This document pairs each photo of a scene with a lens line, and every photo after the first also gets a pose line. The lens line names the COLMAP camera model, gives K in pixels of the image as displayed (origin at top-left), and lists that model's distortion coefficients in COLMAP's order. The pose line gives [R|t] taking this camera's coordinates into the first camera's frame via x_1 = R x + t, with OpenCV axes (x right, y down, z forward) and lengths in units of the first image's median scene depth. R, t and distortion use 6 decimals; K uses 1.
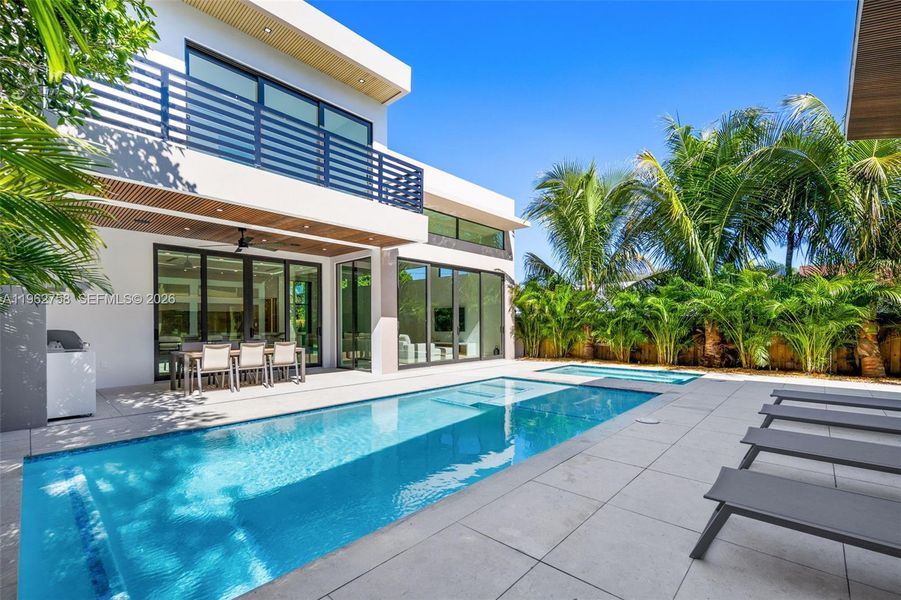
lens RADIAL K [[393.8, 0, 460.4], [0, 393.8, 325.2], [0, 0, 1]] dist [0.003045, -0.000683]
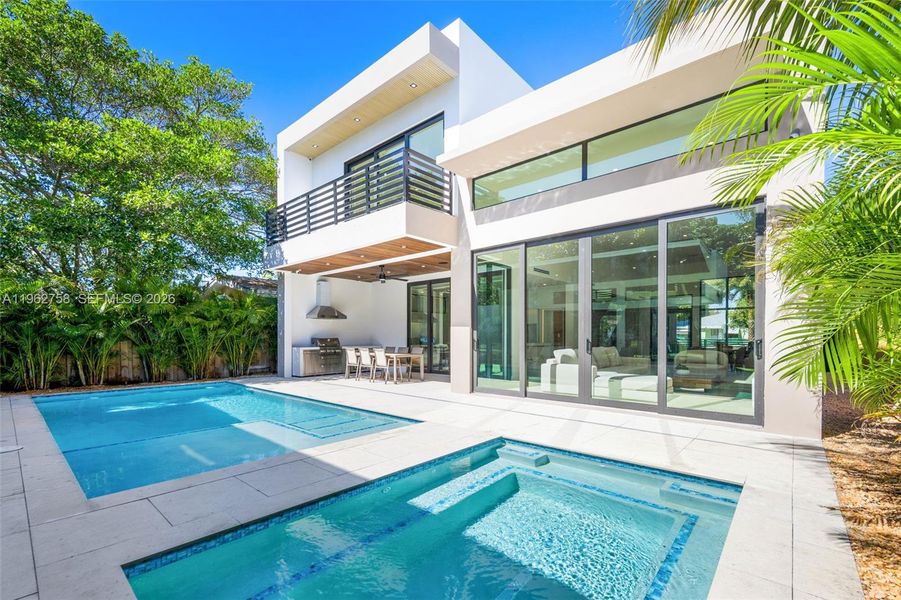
lens RADIAL K [[393.8, 0, 454.2], [0, 393.8, 342.9], [0, 0, 1]] dist [0.003045, -0.000683]
pose [[0.014983, 0.013975, -0.999790, 0.855819], [-0.006637, 0.999882, 0.013876, 0.004696], [0.999866, 0.006428, 0.015074, 1.271278]]
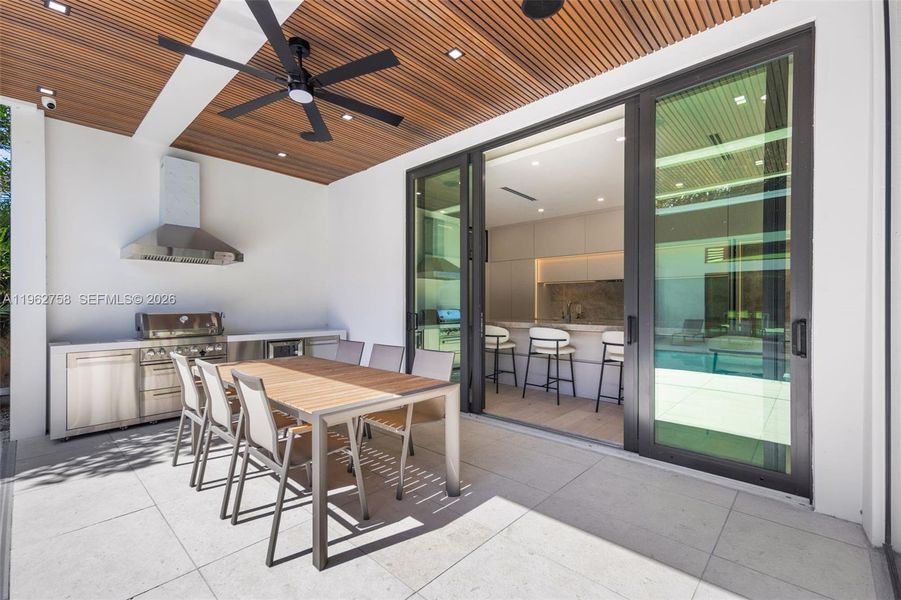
lens RADIAL K [[387.5, 0, 454.1], [0, 387.5, 303.5], [0, 0, 1]] dist [-0.000531, -0.000104]
pose [[-0.017098, -0.006771, -0.999831, -0.190228], [-0.009198, 0.999936, -0.006615, -0.004479], [0.999812, 0.009083, -0.017160, 1.187974]]
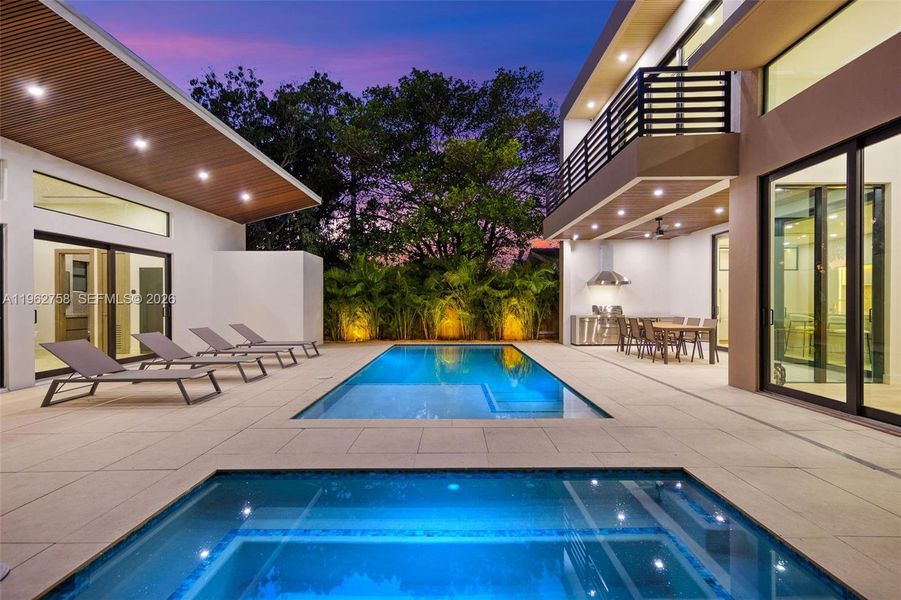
lens RADIAL K [[393.8, 0, 454.2], [0, 393.8, 302.1], [0, 0, 1]] dist [0.003045, -0.000683]
pose [[-0.744174, -0.000019, -0.667986, 0.669295], [-0.002535, 0.999993, 0.002796, -0.004684], [0.667981, 0.003774, -0.744168, 1.493270]]
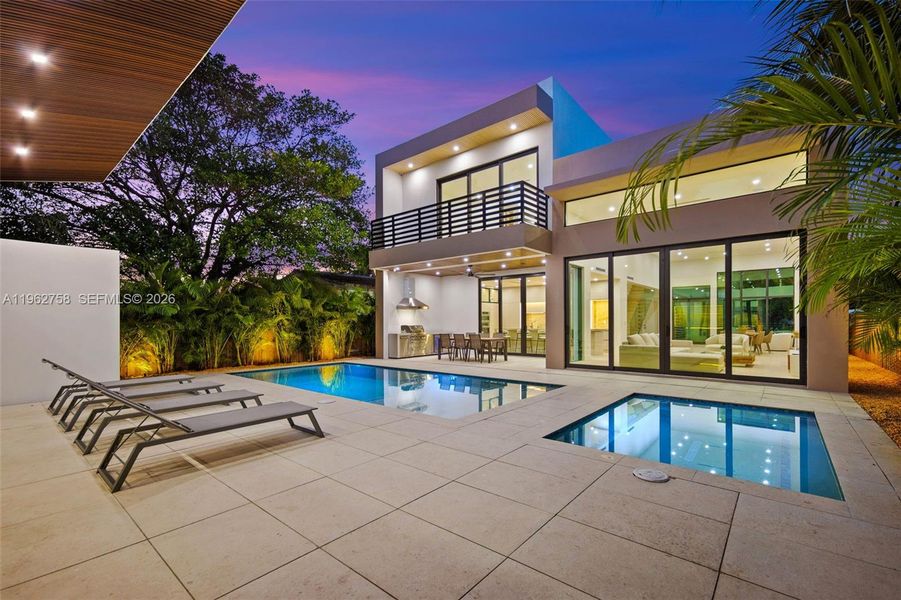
lens RADIAL K [[393.8, 0, 463.8], [0, 393.8, 316.9], [0, 0, 1]] dist [0.003045, -0.000683]
pose [[0.033744, -0.012108, -0.999357, 1.139655], [-0.000165, 0.999927, -0.012121, -0.006838], [0.999430, 0.000574, 0.033739, 0.937757]]
